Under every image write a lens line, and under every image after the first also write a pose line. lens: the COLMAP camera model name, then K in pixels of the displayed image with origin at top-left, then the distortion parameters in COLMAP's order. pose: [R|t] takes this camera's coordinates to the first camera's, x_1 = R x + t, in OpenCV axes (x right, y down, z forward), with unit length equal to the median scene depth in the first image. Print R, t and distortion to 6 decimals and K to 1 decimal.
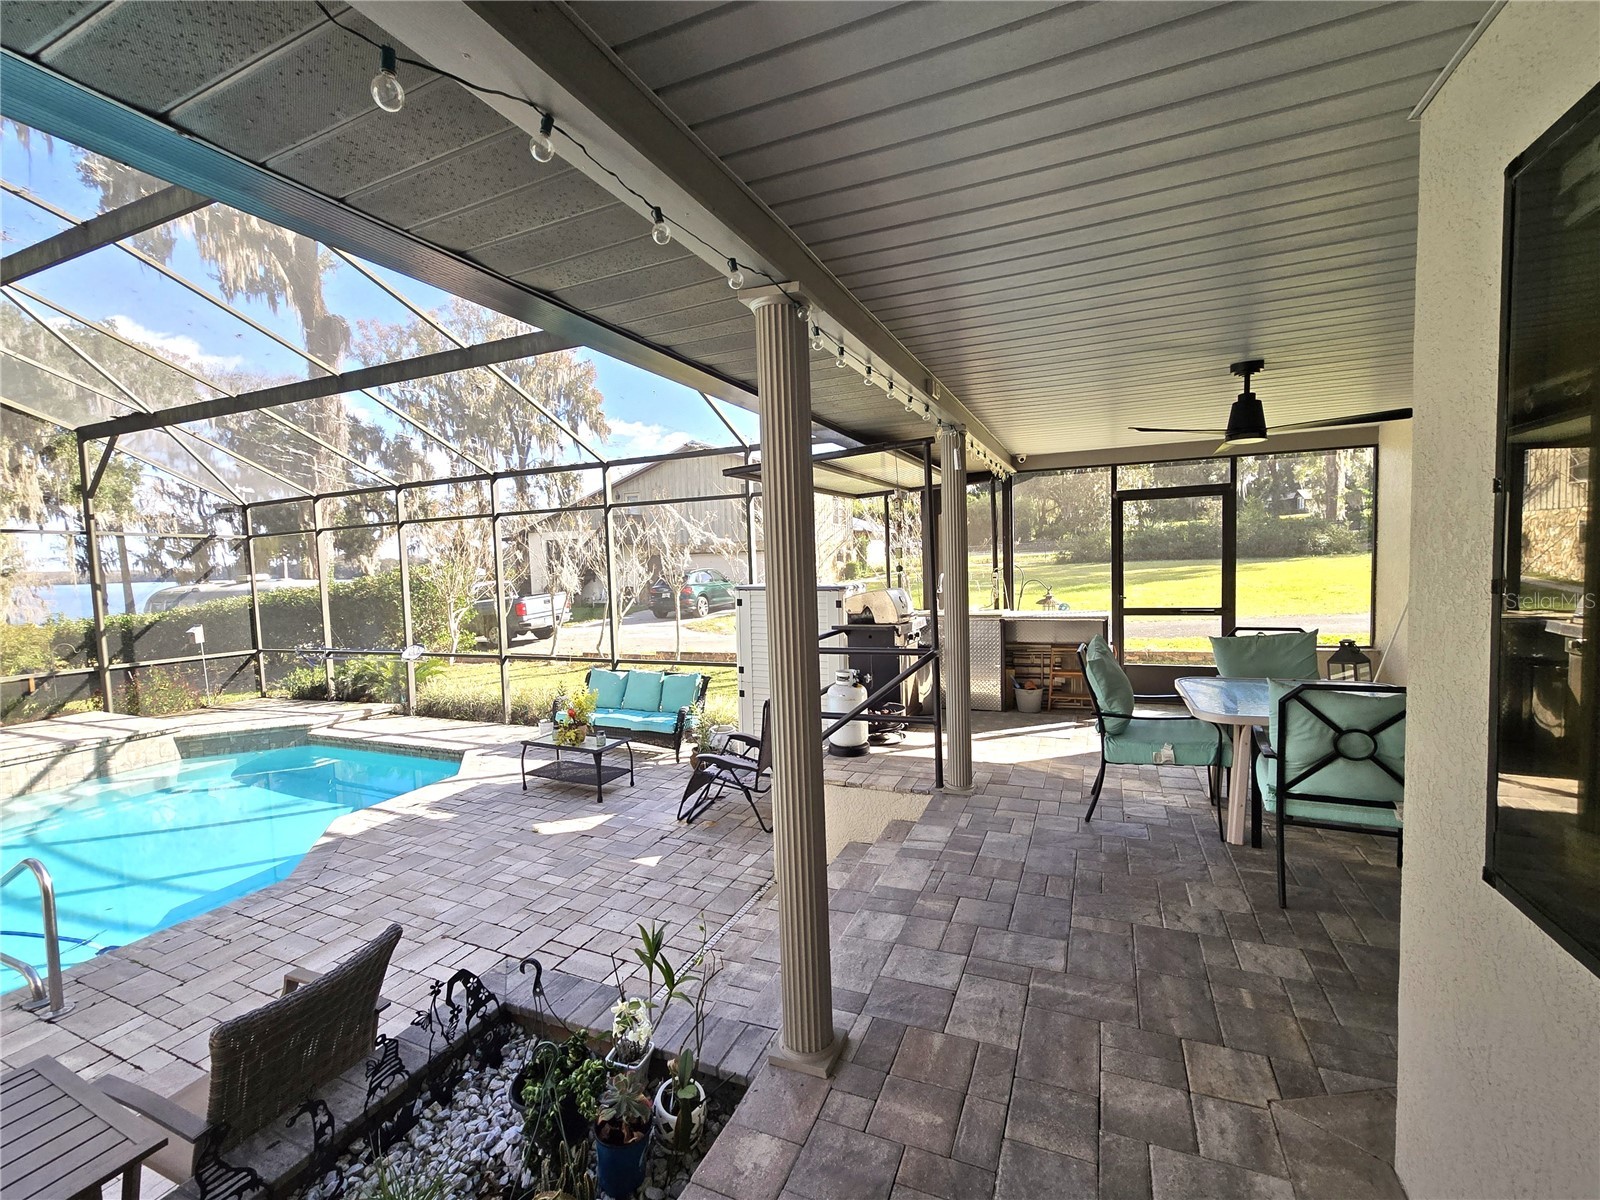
lens RADIAL K [[692.4, 0, 790.6], [0, 692.4, 600.0], [0, 0, 1]] dist [-0.000660, 0.000876]
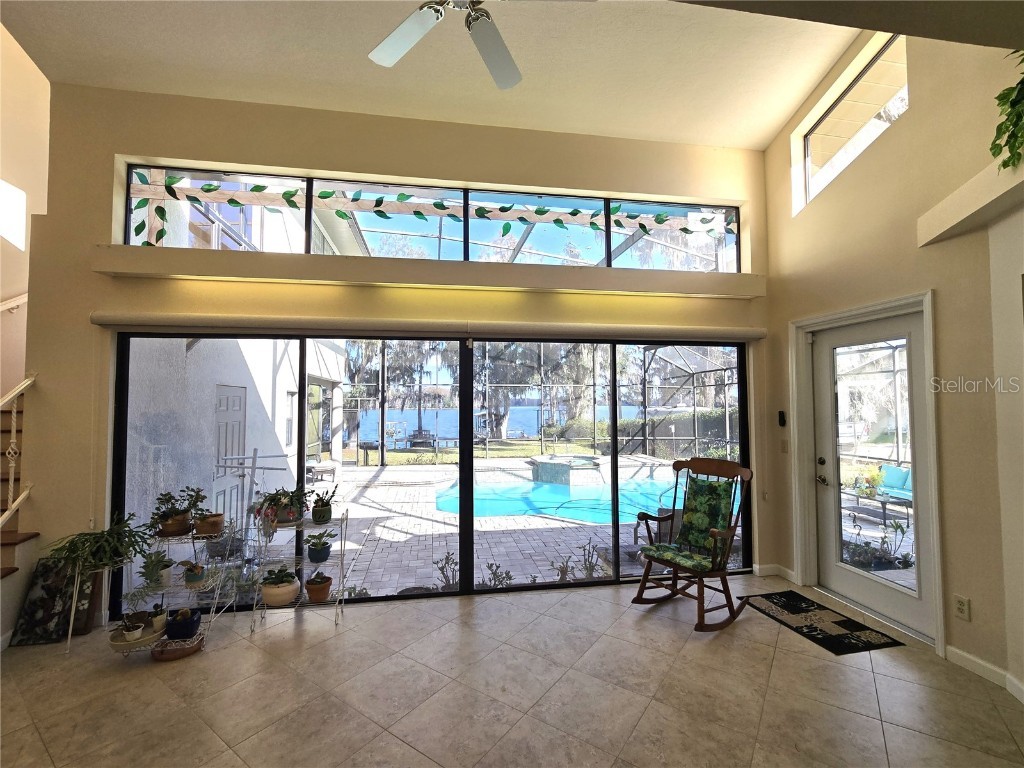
lens RADIAL K [[443.1, 0, 506.0], [0, 443.1, 384.0], [0, 0, 1]] dist [-0.000660, 0.000876]
pose [[0.545243, -0.007100, -0.838248, 0.104973], [-0.065648, 0.996531, -0.051143, 0.014320], [0.835703, 0.082915, 0.542886, -0.327767]]
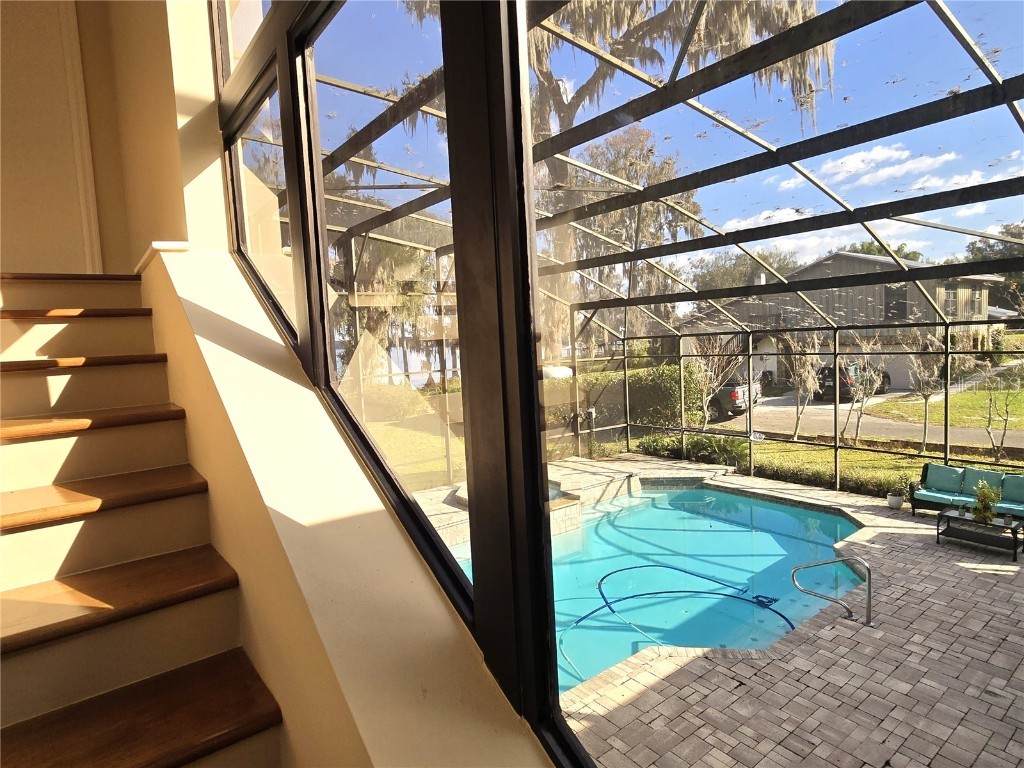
lens RADIAL K [[571.4, 0, 509.1], [0, 571.4, 382.9], [0, 0, 1]] dist [0.001361, 0.000941]
pose [[0.877237, 0.027435, -0.479272, -0.388127], [-0.009673, 0.999173, 0.039492, -0.088224], [0.479959, -0.030008, 0.876777, -0.393732]]
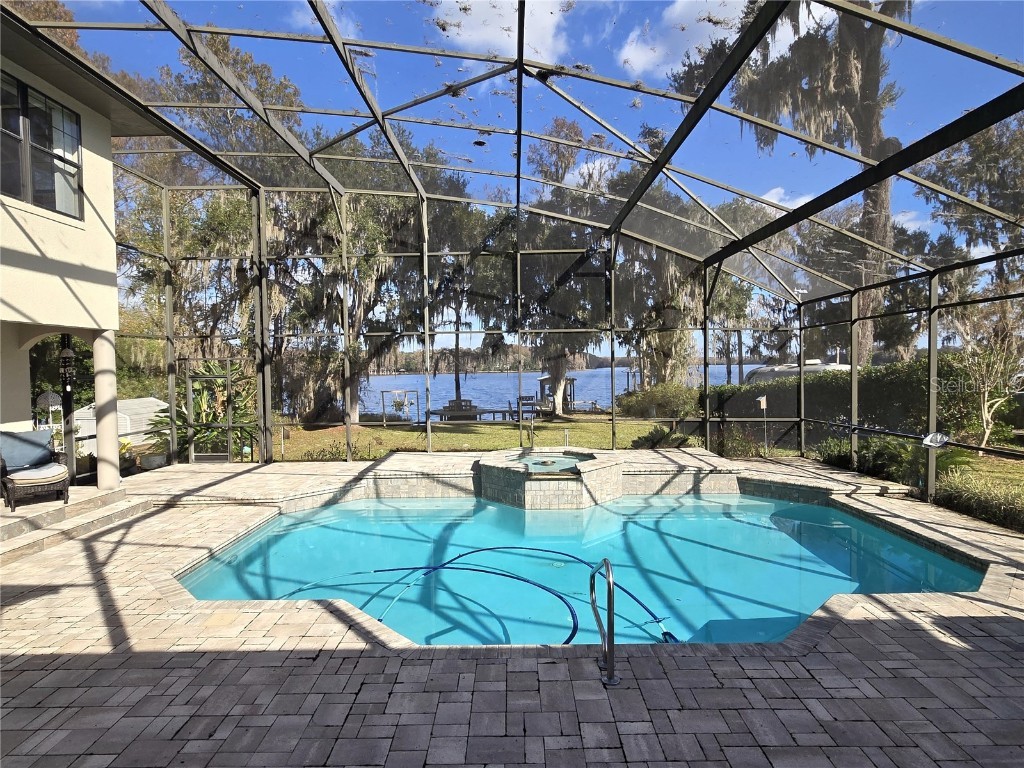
lens RADIAL K [[558.0, 0, 512.0], [0, 558.0, 384.0], [0, 0, 1]] dist [0.003180, 0.001182]
pose [[0.399000, 0.055519, -0.915269, -0.058981], [-0.053400, 0.997878, 0.037251, -0.000500], [0.915395, 0.034012, 0.401118, 0.120959]]
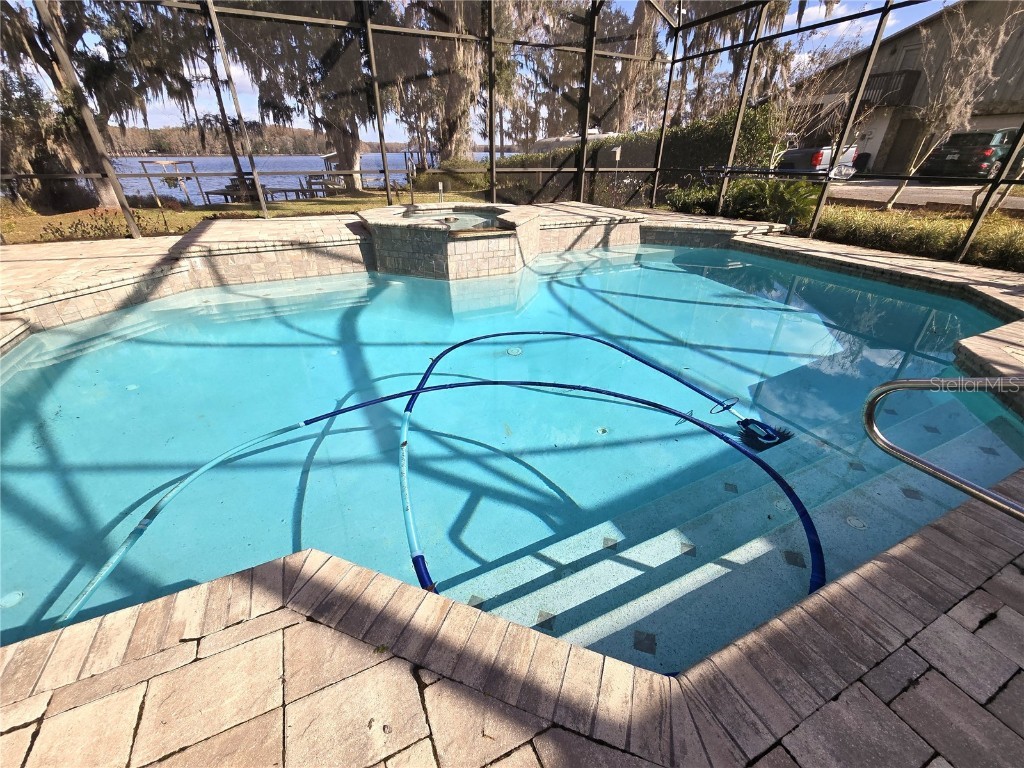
lens RADIAL K [[418.7, 0, 508.9], [0, 418.7, 385.0], [0, 0, 1]] dist [-0.000717, 0.000578]
pose [[0.754128, 0.350530, -0.555356, -0.429695], [-0.066184, 0.881900, 0.466767, 0.089560], [0.653384, -0.315246, 0.688265, 0.150619]]
